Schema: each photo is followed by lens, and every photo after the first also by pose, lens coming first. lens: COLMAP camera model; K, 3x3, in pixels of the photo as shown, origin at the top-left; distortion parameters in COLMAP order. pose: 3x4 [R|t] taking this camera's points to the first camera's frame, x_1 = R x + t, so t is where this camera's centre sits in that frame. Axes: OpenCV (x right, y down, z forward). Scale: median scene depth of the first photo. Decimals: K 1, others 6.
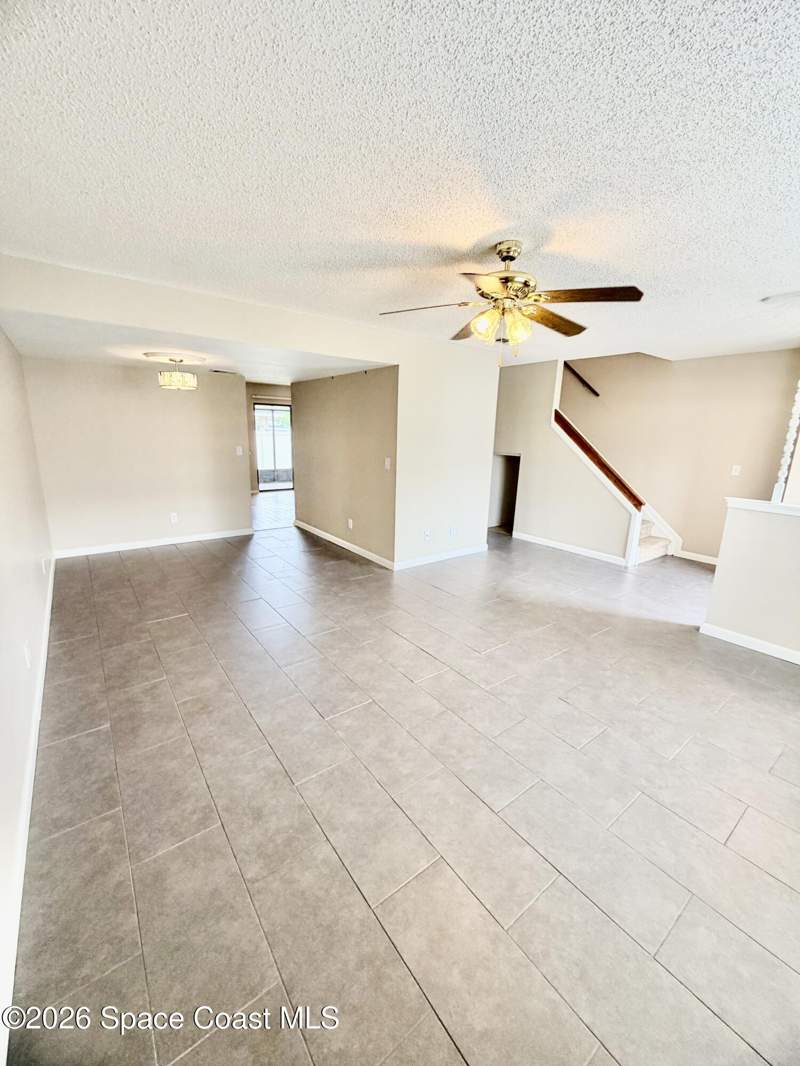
lens RADIAL K [[422.3, 0, 400.0], [0, 422.3, 533.0], [0, 0, 1]] dist [-0.000165, 0.000167]
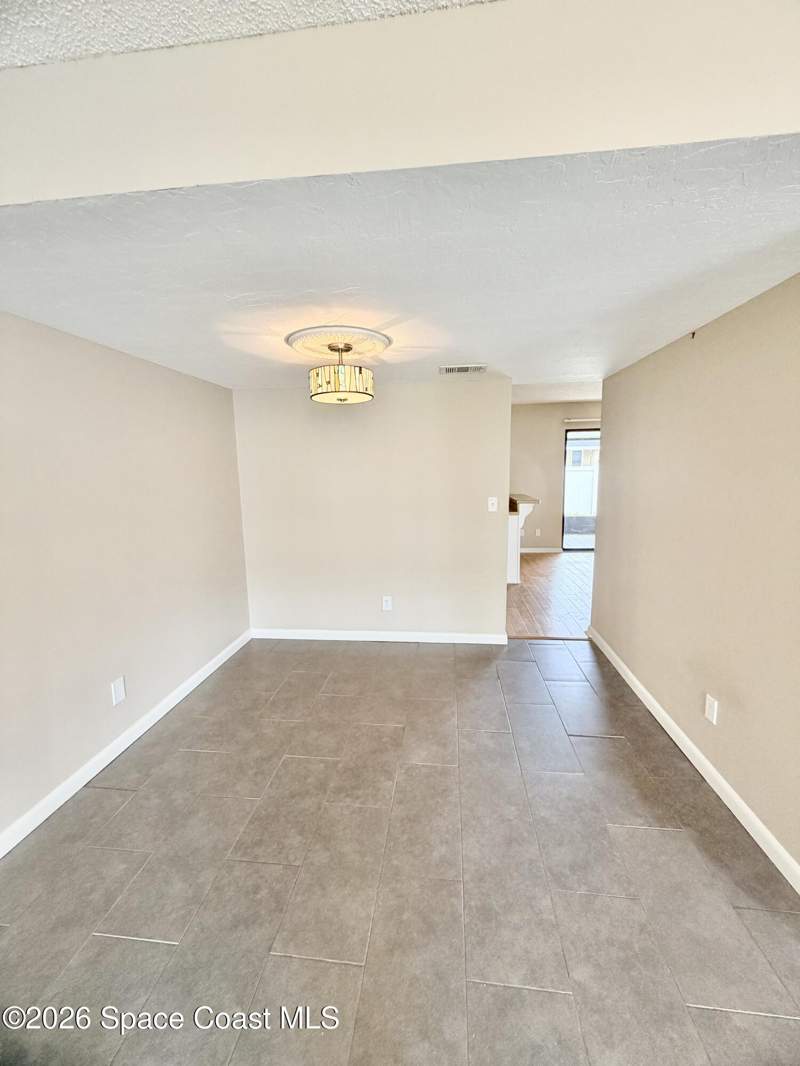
lens RADIAL K [[422.3, 0, 400.0], [0, 422.3, 533.0], [0, 0, 1]] dist [-0.000165, 0.000167]
pose [[0.726400, 0.061351, -0.684528, -0.125828], [-0.117214, 0.992474, -0.035432, -0.222143], [0.677203, 0.105974, 0.728125, 0.924902]]
